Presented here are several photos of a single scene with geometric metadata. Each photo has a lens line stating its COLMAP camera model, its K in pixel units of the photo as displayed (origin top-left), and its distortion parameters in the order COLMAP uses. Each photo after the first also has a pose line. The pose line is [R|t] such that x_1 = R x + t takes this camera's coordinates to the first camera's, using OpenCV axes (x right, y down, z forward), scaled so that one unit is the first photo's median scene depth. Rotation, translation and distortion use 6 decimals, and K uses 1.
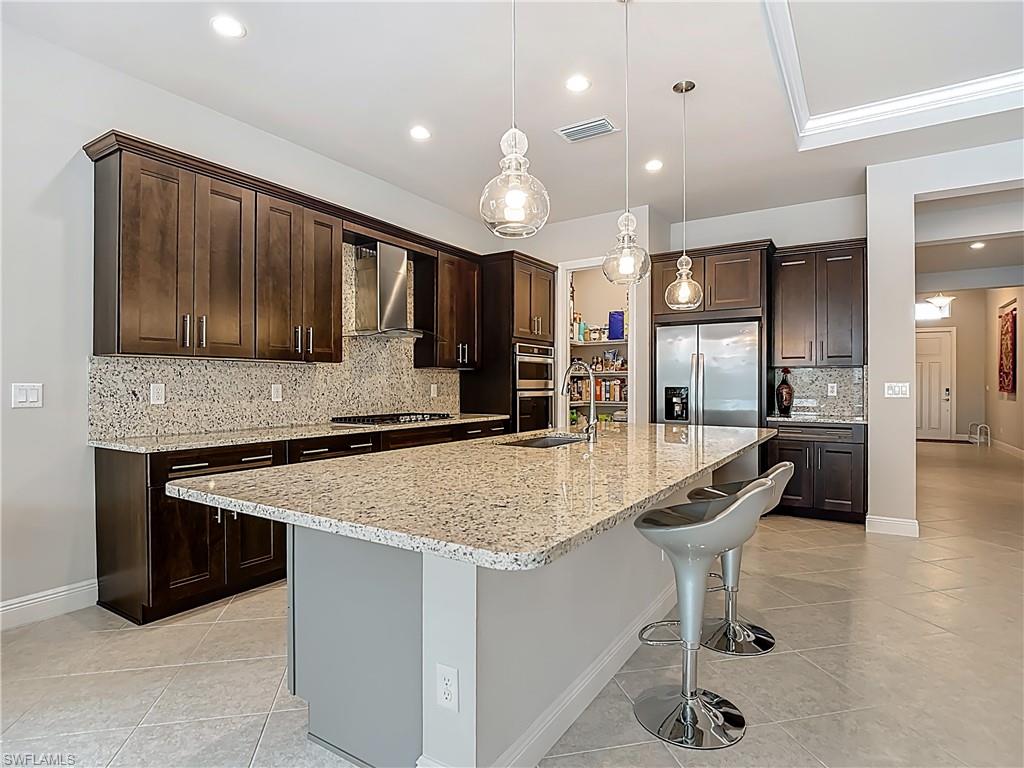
lens RADIAL K [[536.6, 0, 508.0], [0, 536.6, 382.5], [0, 0, 1]] dist [0.000458, -0.013742]
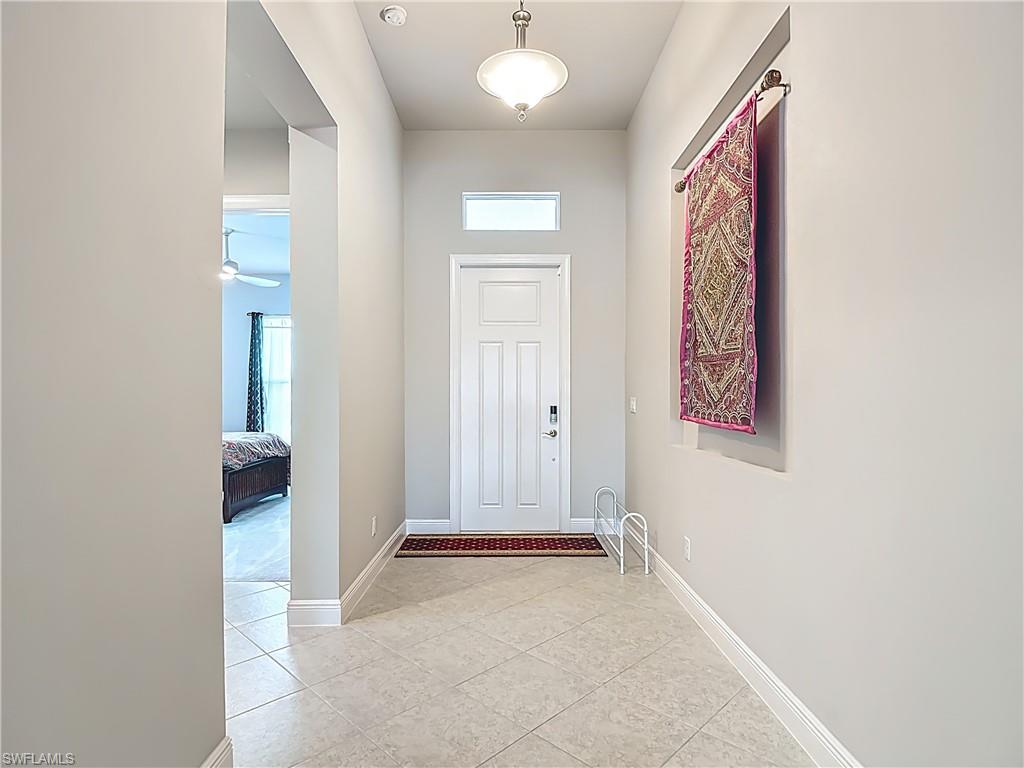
lens RADIAL K [[536.6, 0, 512.6], [0, 536.6, 387.6], [0, 0, 1]] dist [0.000458, -0.013742]
pose [[0.829564, 0.004451, 0.558394, 0.674407], [-0.000984, 0.999978, -0.006509, -0.001325], [-0.558411, 0.004851, 0.829550, 0.802606]]
